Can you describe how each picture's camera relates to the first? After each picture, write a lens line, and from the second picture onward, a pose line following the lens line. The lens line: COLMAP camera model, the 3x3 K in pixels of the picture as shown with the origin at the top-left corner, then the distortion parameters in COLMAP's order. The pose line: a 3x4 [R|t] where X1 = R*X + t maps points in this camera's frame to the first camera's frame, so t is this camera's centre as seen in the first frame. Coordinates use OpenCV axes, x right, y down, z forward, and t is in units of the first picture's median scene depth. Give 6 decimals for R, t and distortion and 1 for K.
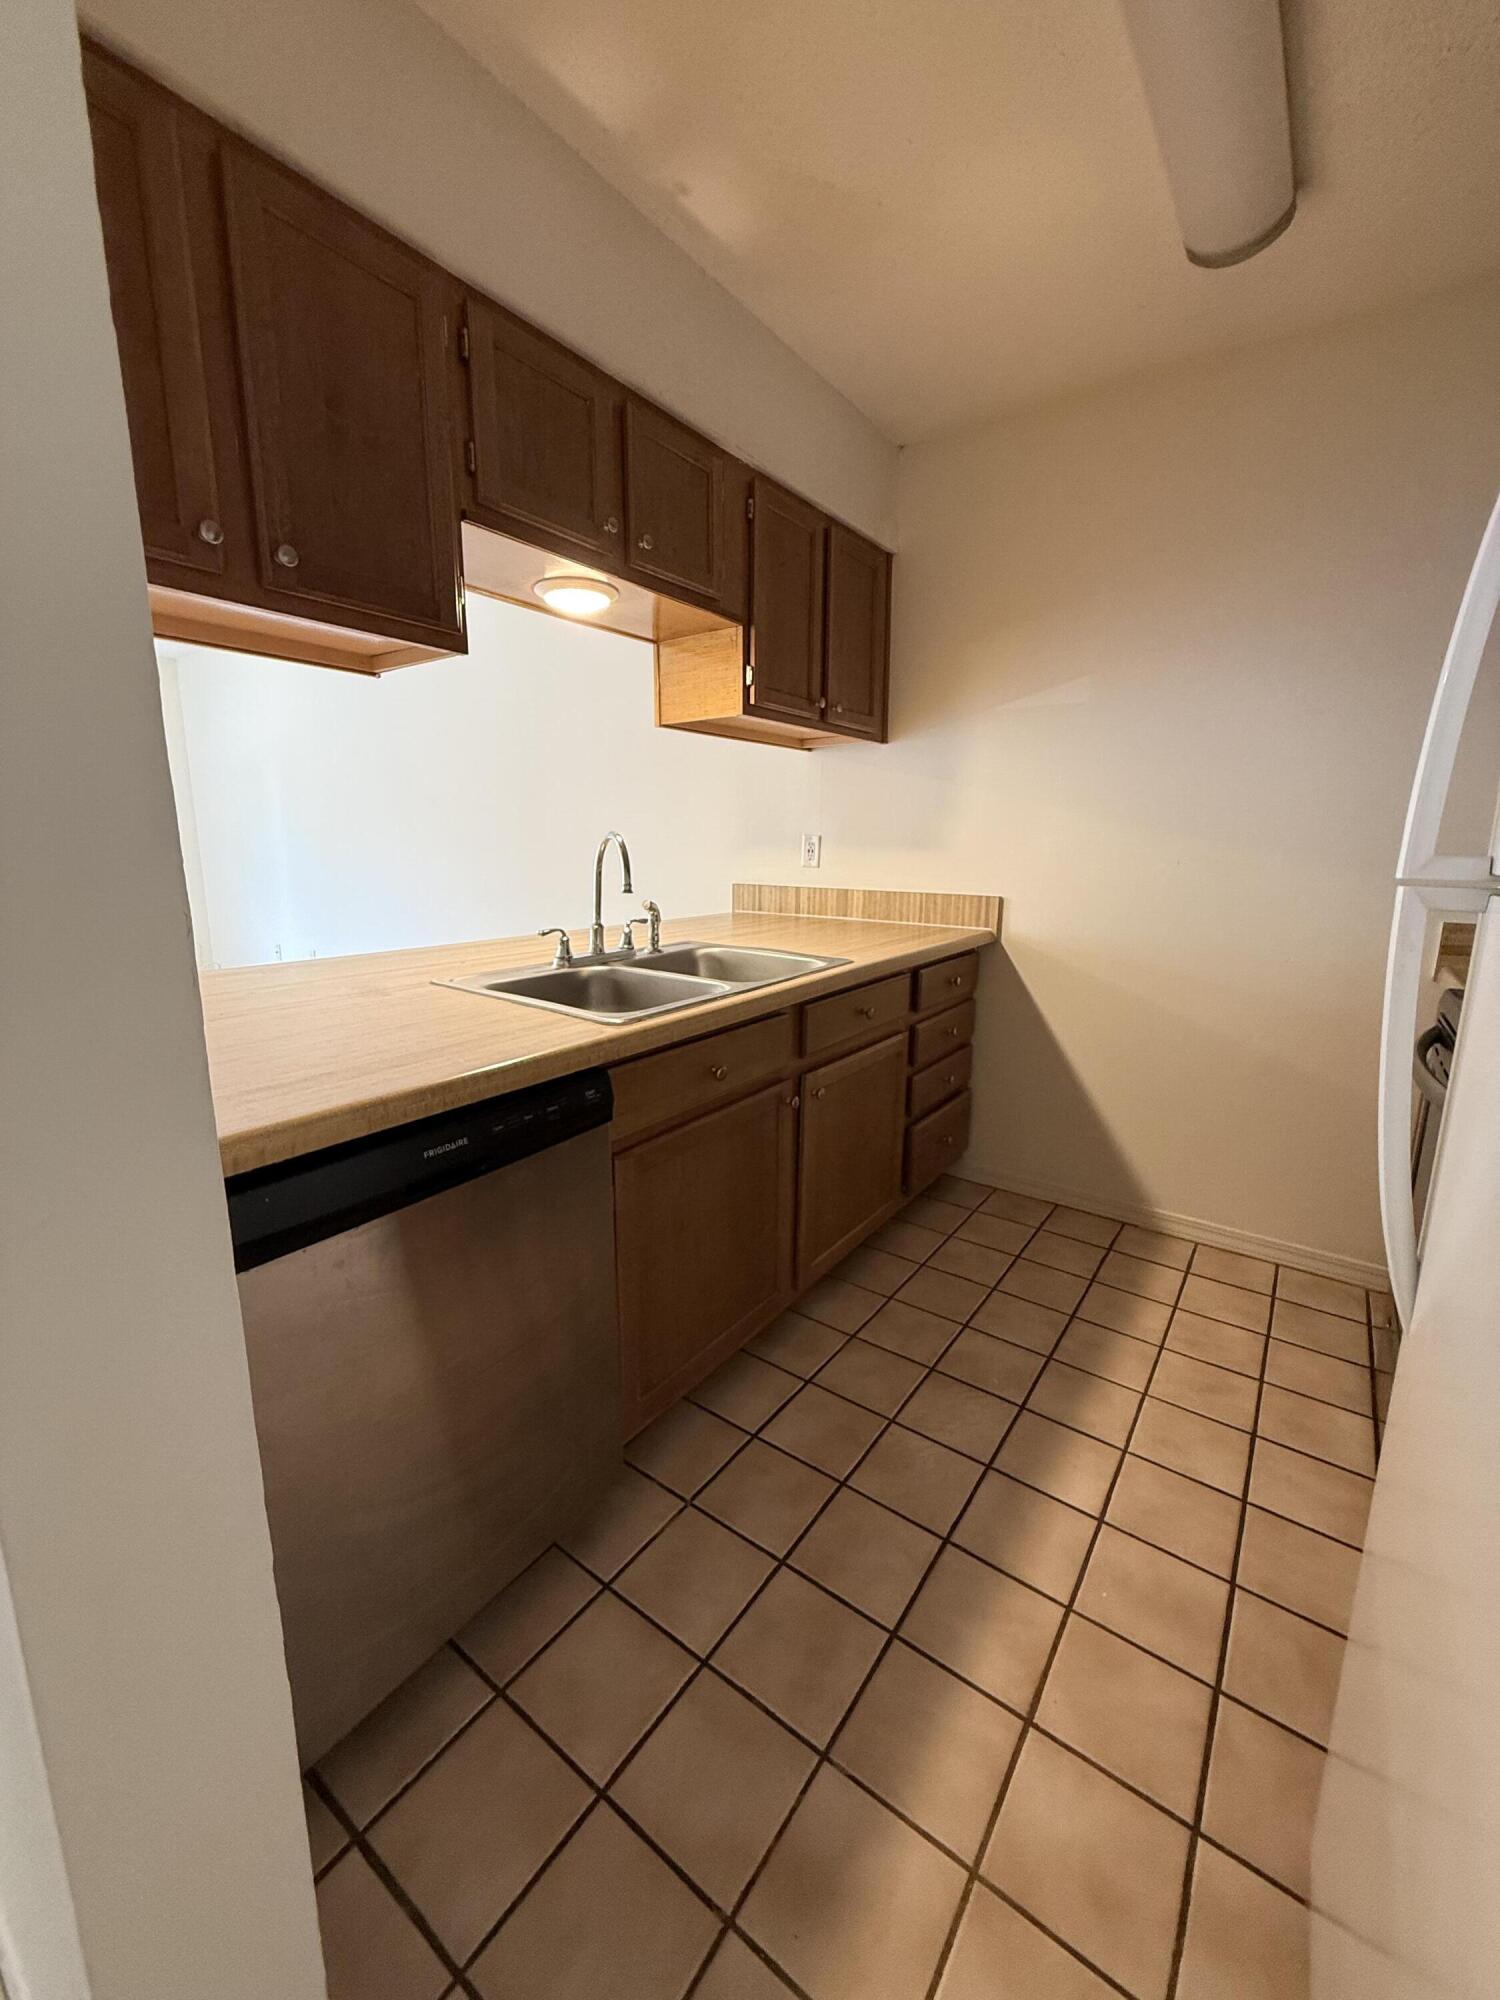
lens RADIAL K [[799.2, 0, 751.0], [0, 799.2, 992.6], [0, 0, 1]] dist [-0.001153, 0.000983]
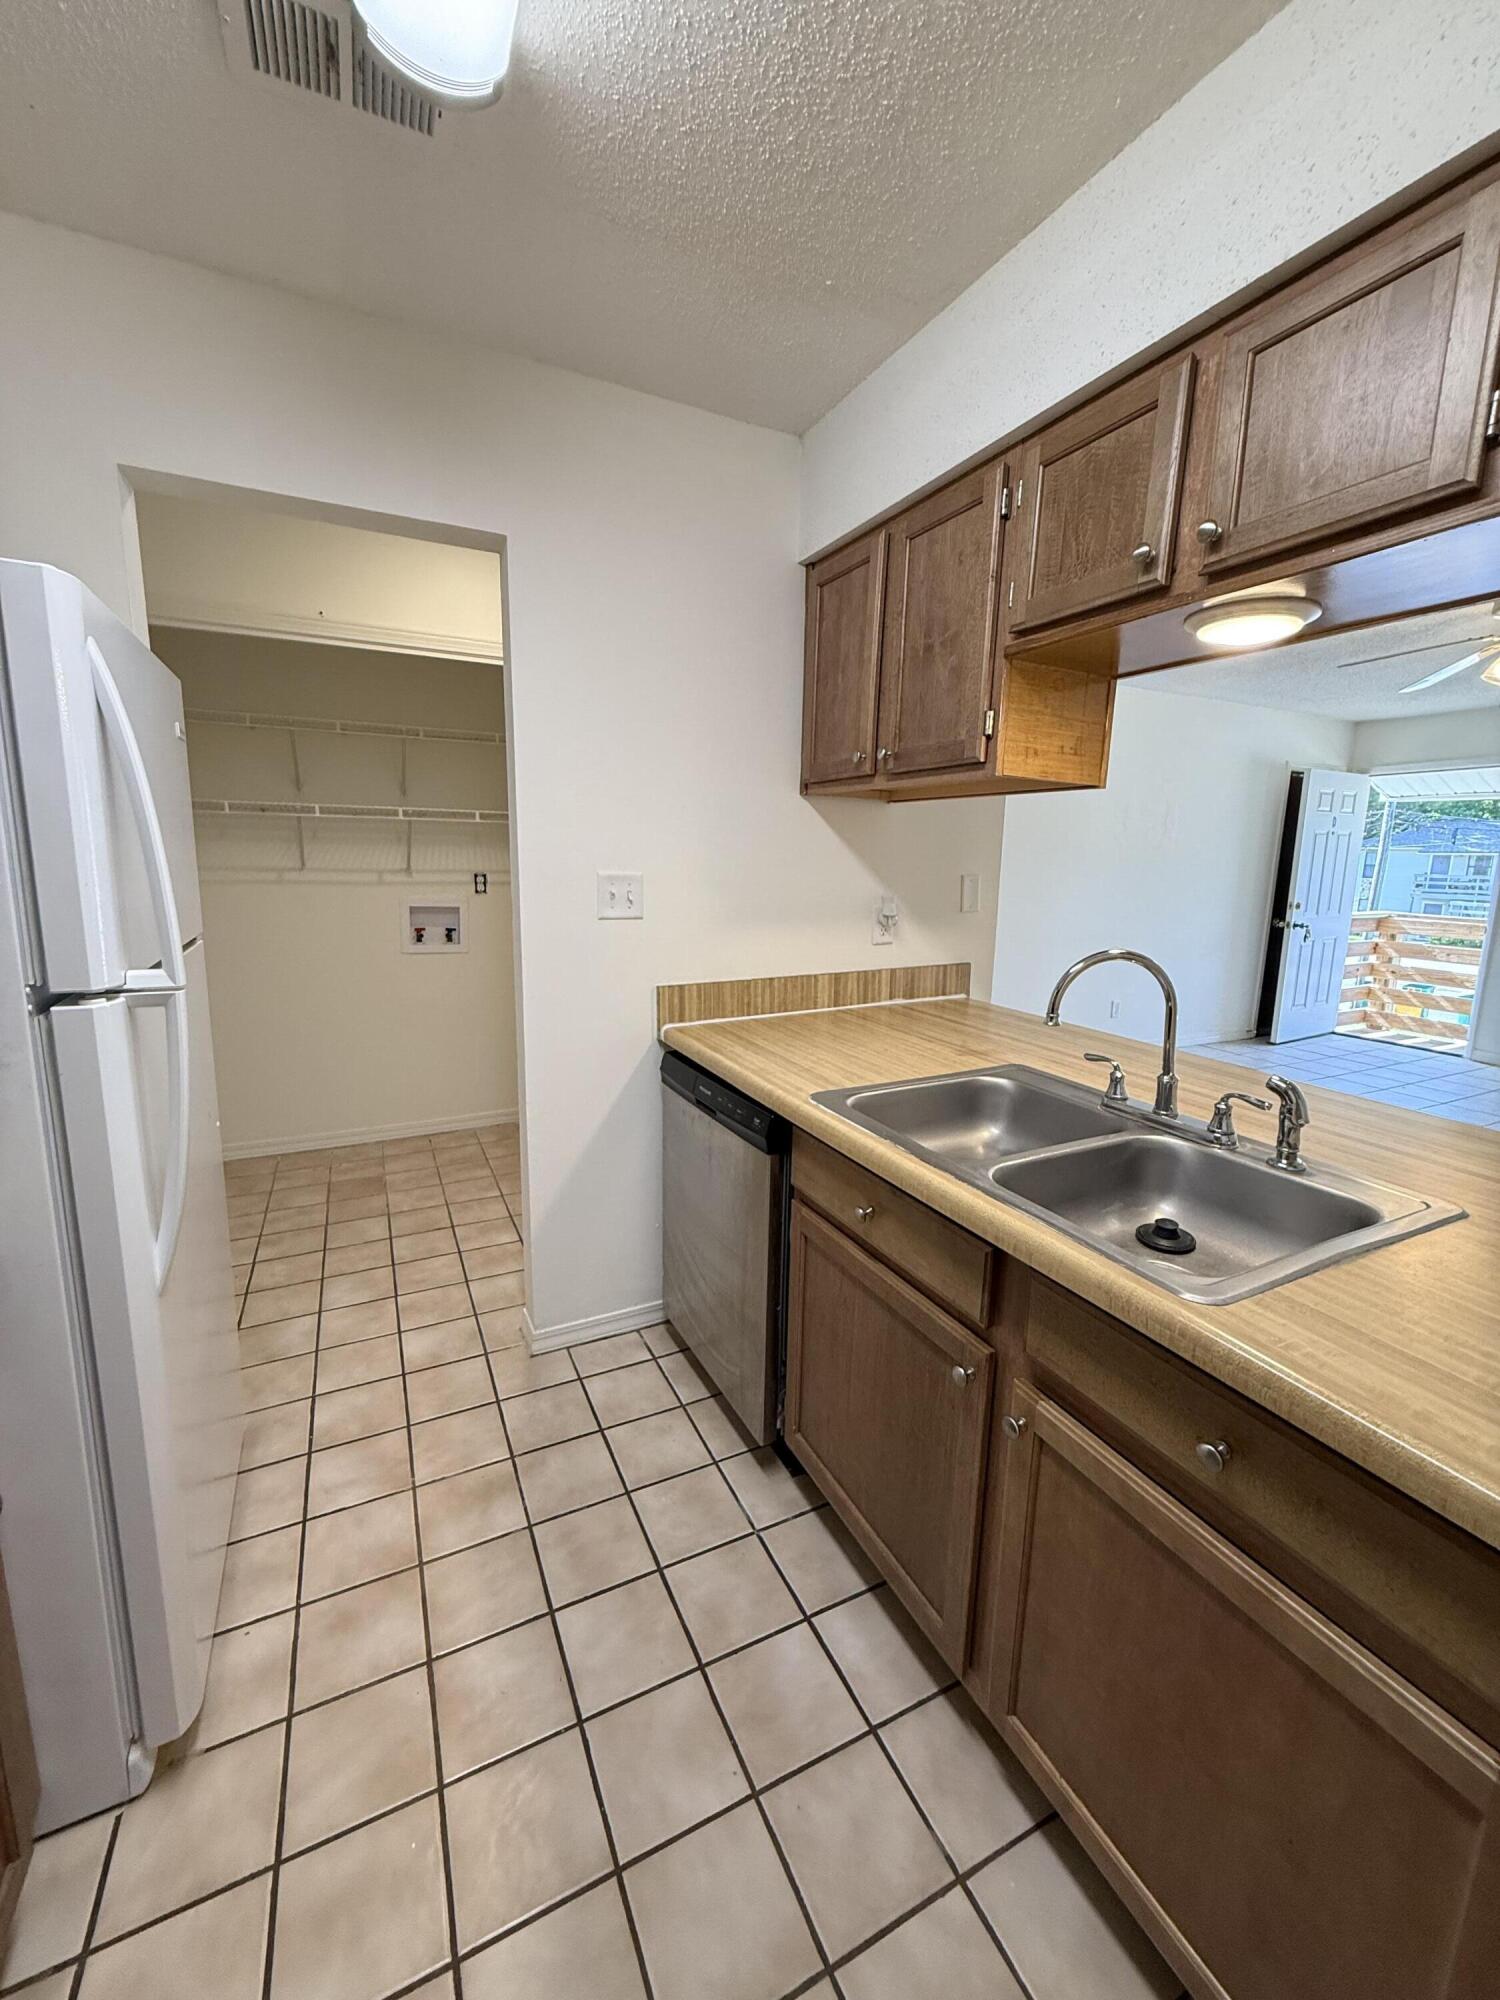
lens RADIAL K [[799.2, 0, 748.7], [0, 799.2, 989.2], [0, 0, 1]] dist [-0.001153, 0.000983]
pose [[-0.467843, 0.127761, -0.874528, 0.585945], [-0.191273, 0.951410, 0.241318, -0.251716], [0.862866, 0.280172, -0.420673, 0.915747]]
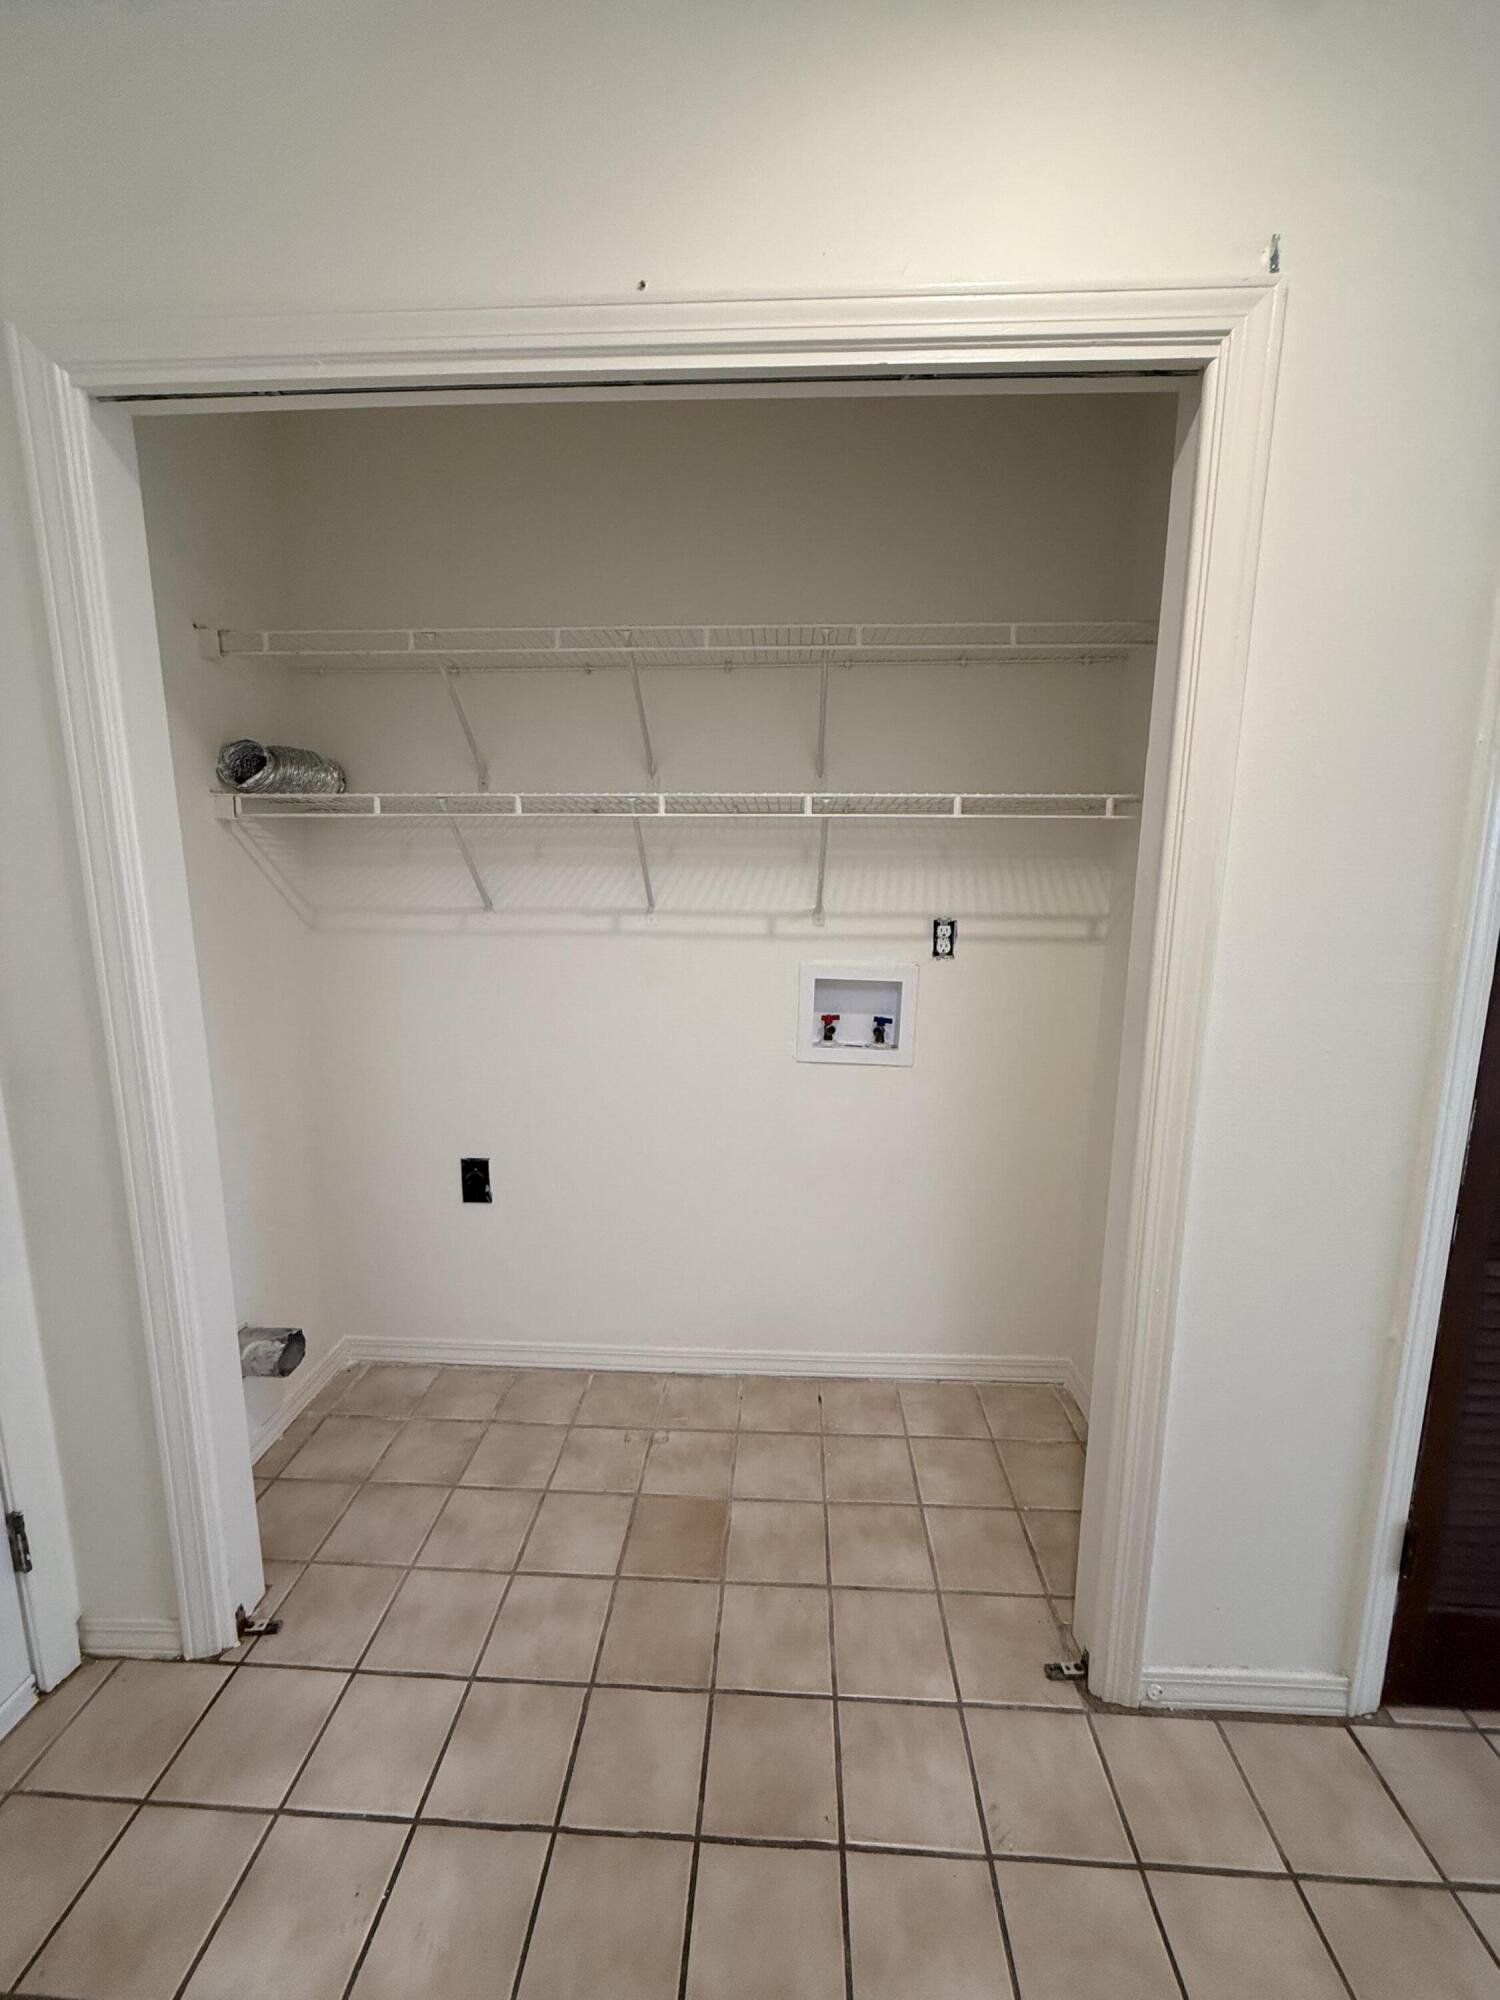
lens RADIAL K [[799.2, 0, 740.7], [0, 799.2, 999.4], [0, 0, 1]] dist [-0.001153, 0.000983]
pose [[-0.845017, 0.071169, -0.529982, 0.387356], [-0.116274, 0.942936, 0.312013, -0.211499], [0.521944, 0.325279, -0.788522, 0.688224]]
